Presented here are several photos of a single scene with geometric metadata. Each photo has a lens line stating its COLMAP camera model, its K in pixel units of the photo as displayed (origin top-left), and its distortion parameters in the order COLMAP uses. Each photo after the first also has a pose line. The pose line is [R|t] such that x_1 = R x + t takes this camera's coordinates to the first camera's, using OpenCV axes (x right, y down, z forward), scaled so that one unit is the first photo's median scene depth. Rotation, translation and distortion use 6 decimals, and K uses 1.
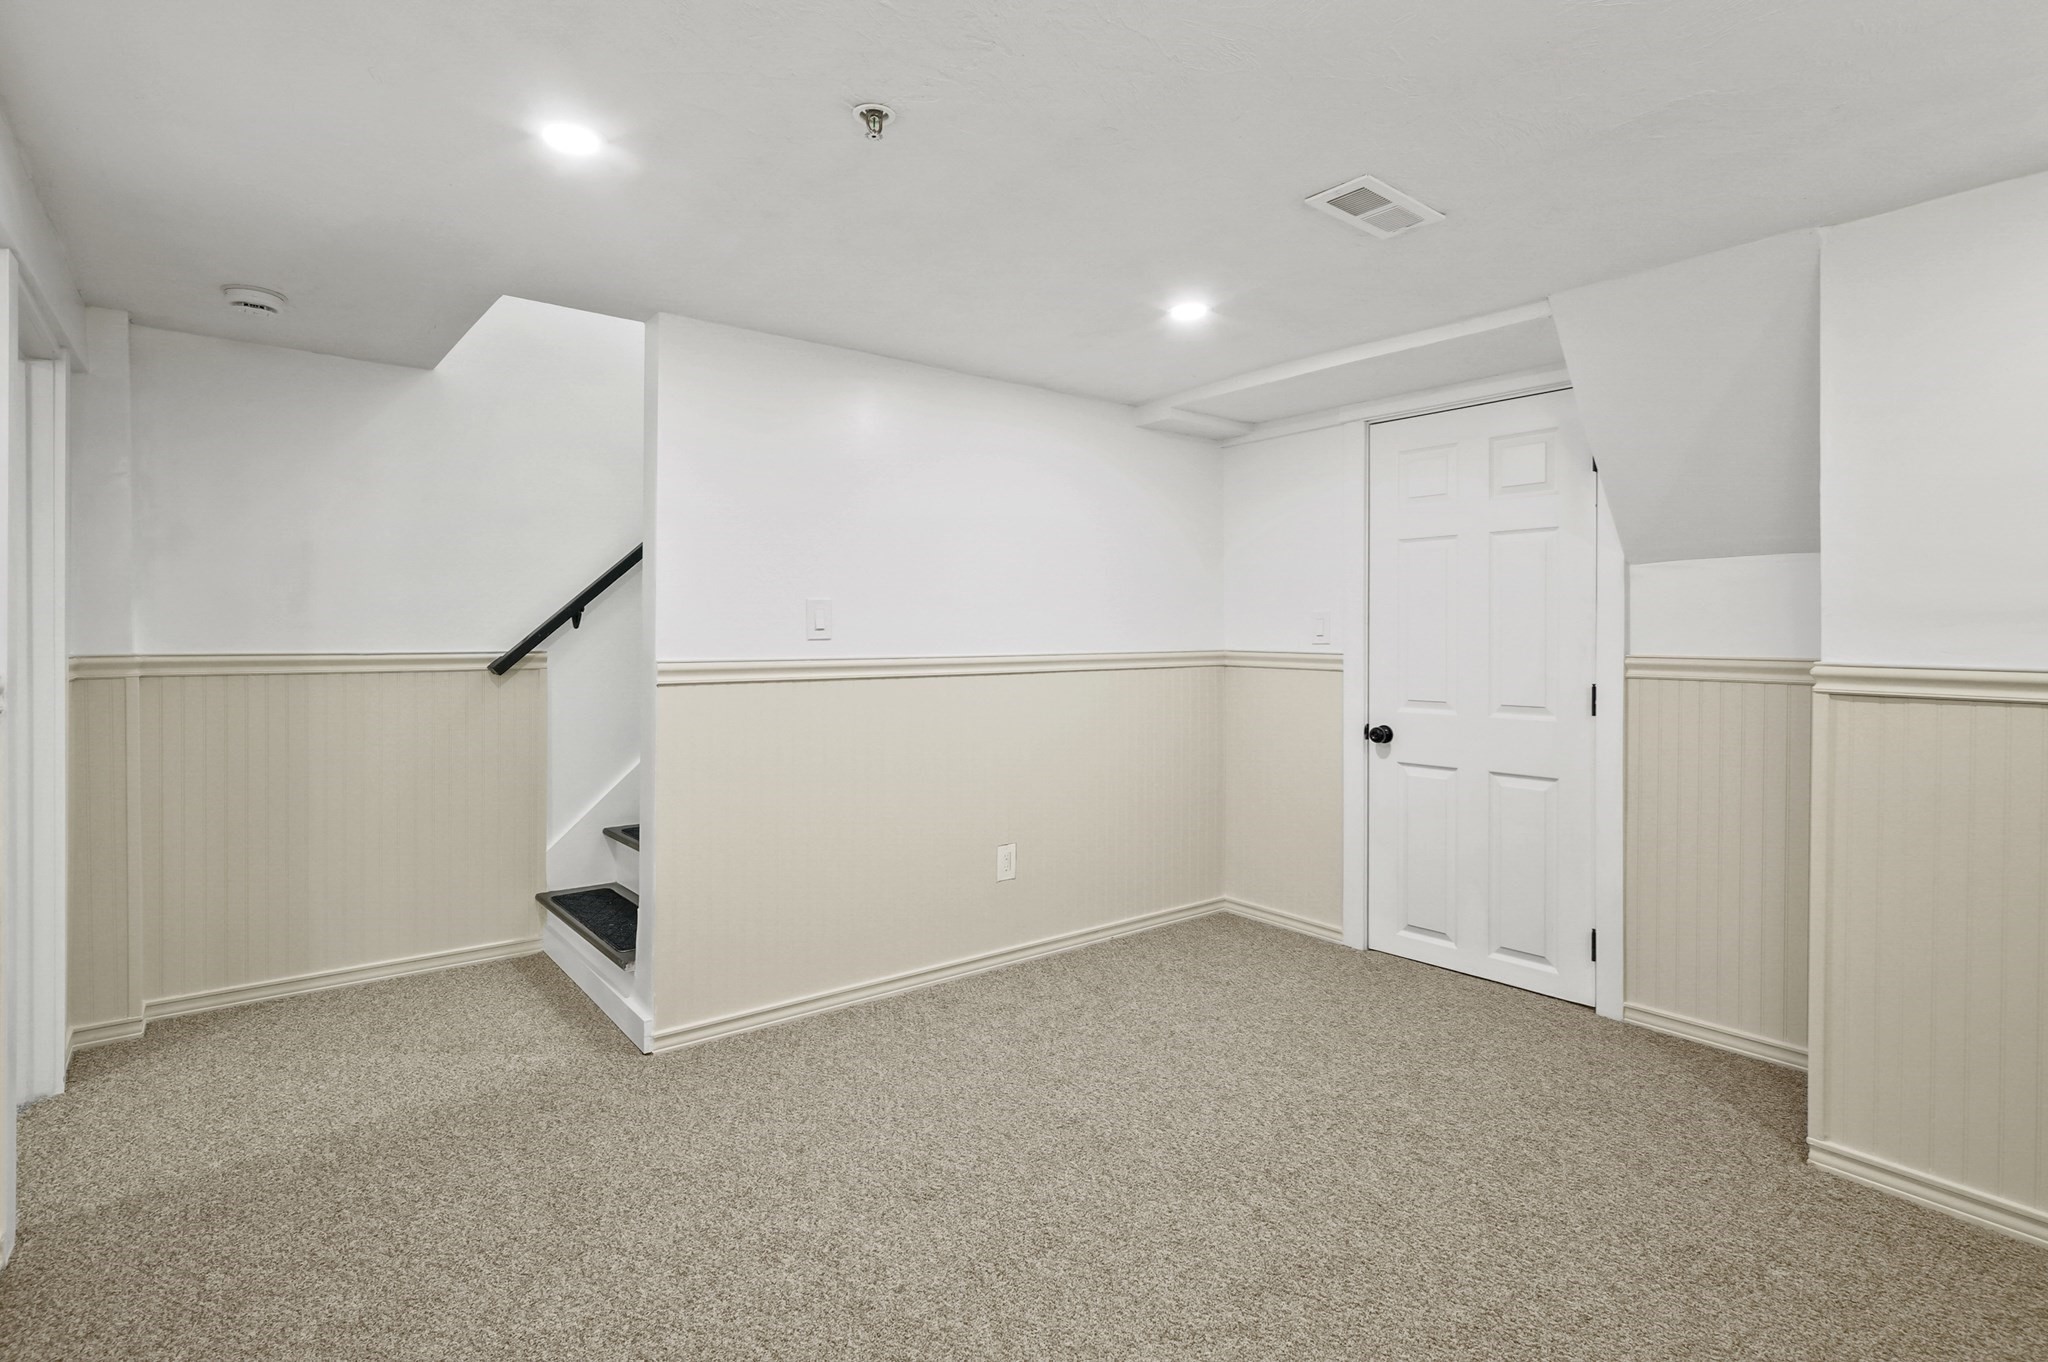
lens RADIAL K [[1002.2, 0, 1018.6], [0, 1002.2, 635.5], [0, 0, 1]] dist [0.000170, -0.001333]
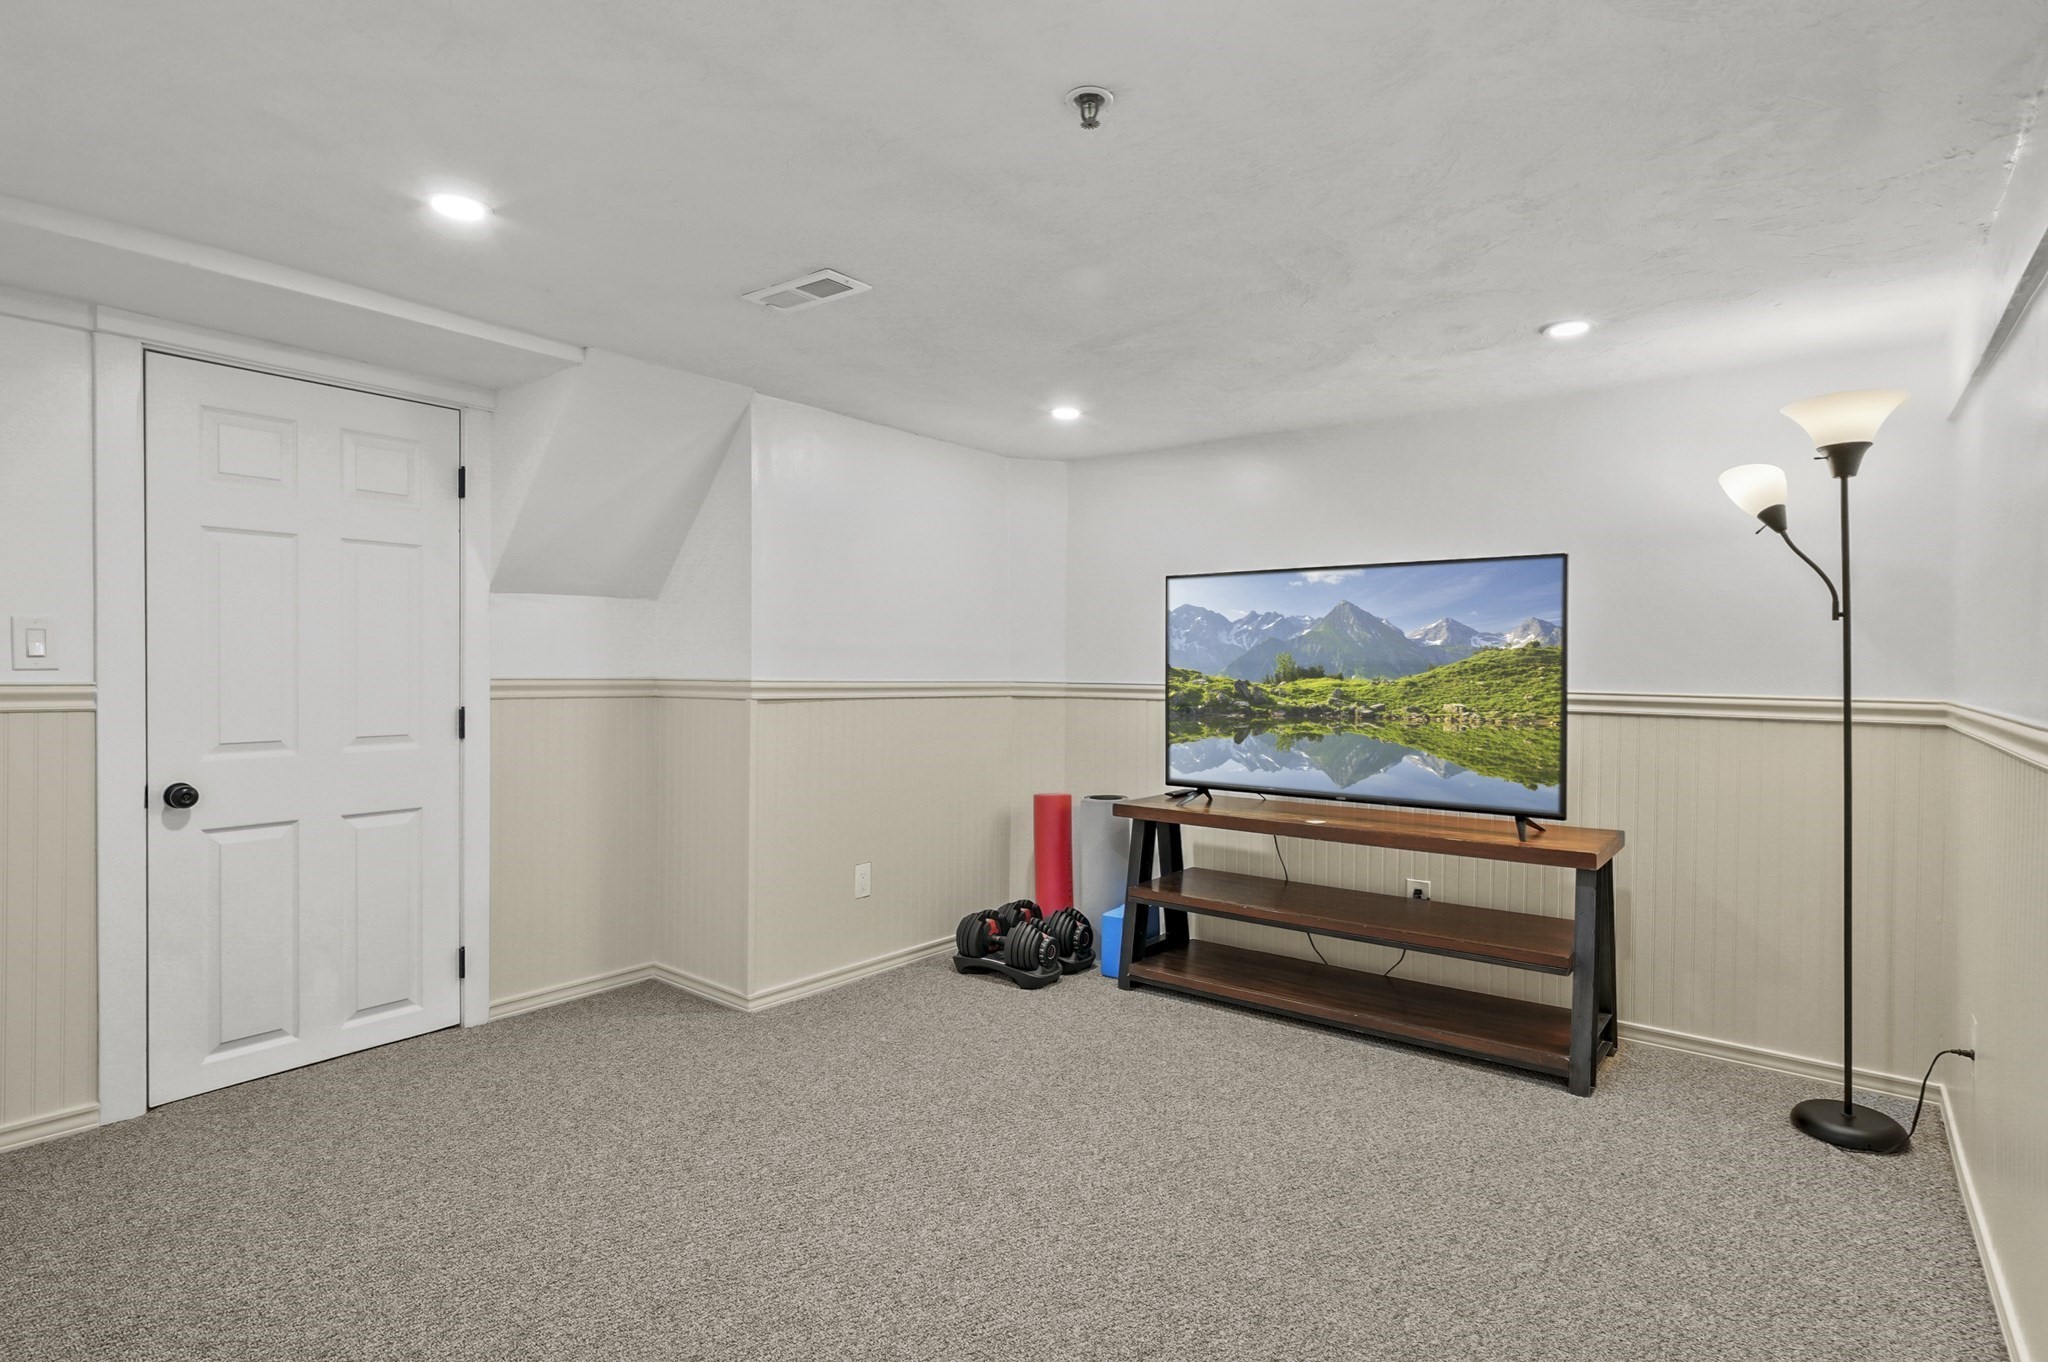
lens RADIAL K [[1002.2, 0, 1023.7], [0, 1002.2, 670.0], [0, 0, 1]] dist [0.000170, -0.001333]
pose [[-0.228499, -0.010882, 0.973483, -0.552657], [-0.007932, 0.999925, 0.009316, -0.003095], [-0.973512, -0.005593, -0.228568, 0.684078]]
